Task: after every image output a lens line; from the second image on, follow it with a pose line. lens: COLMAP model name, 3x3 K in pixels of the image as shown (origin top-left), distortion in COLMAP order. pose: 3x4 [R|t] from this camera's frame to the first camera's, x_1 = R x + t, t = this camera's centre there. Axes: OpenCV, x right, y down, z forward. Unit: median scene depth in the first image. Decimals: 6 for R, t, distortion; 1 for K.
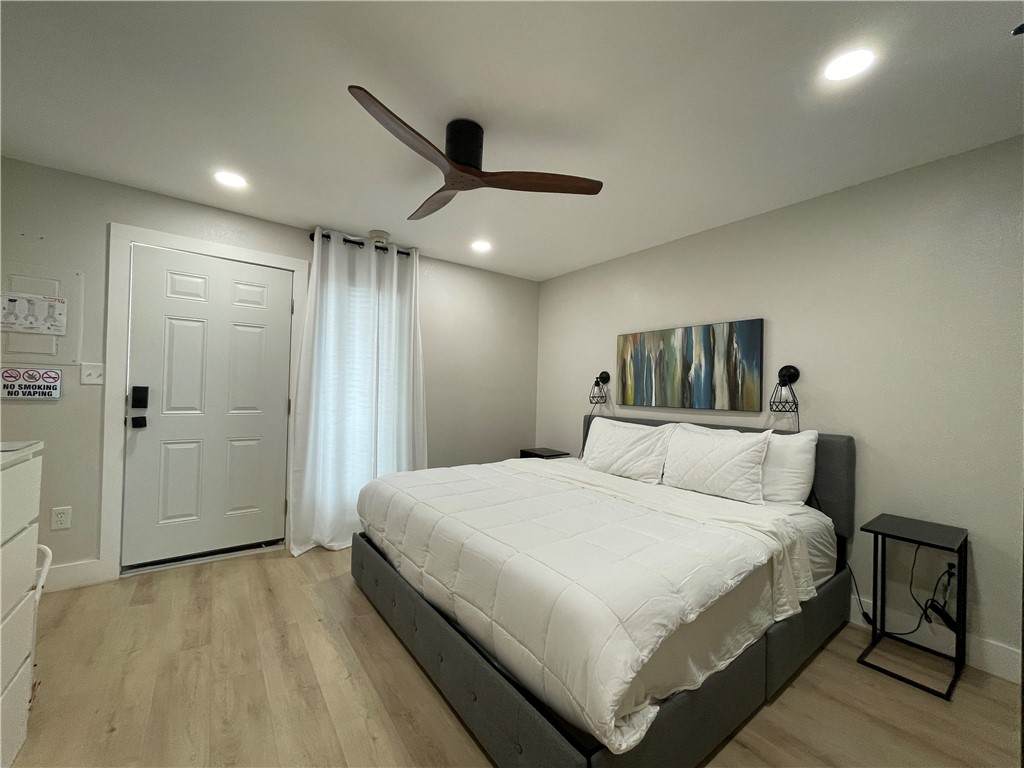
lens RADIAL K [[407.5, 0, 507.2], [0, 407.5, 387.1], [0, 0, 1]] dist [-0.000519, 0.000087]
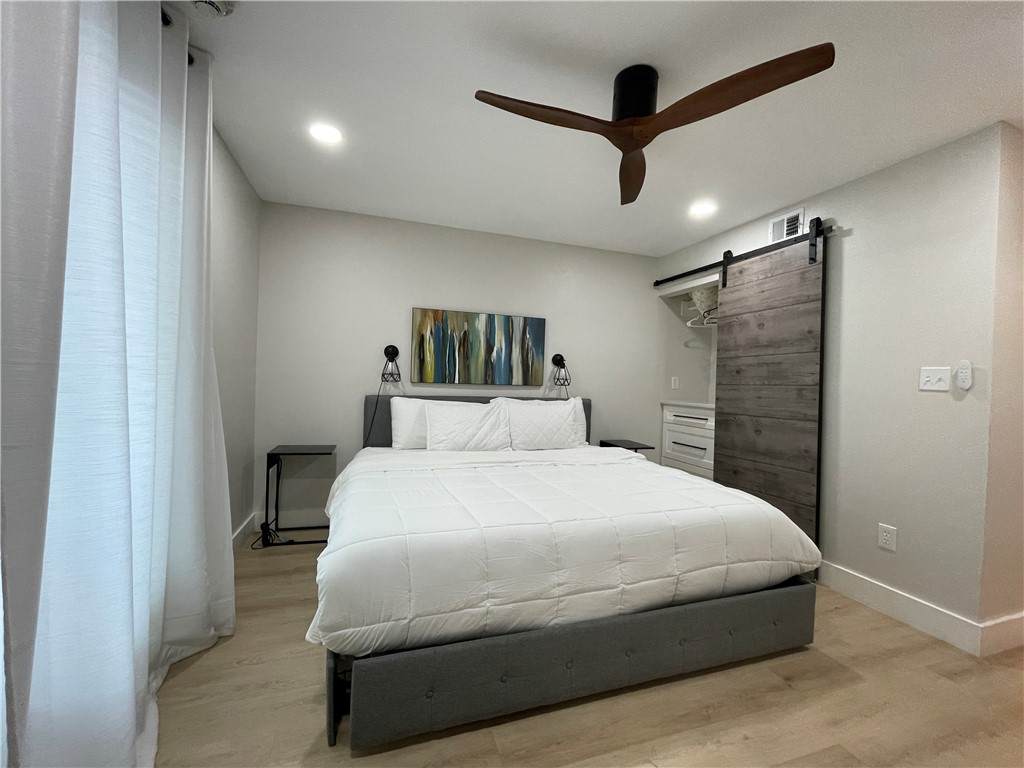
lens RADIAL K [[407.5, 0, 507.2], [0, 407.5, 383.1], [0, 0, 1]] dist [-0.000519, 0.000087]
pose [[0.331692, -0.024733, 0.943064, -0.636659], [-0.036855, 0.998553, 0.039151, 0.000512], [-0.942668, -0.047743, 0.330300, 0.567768]]
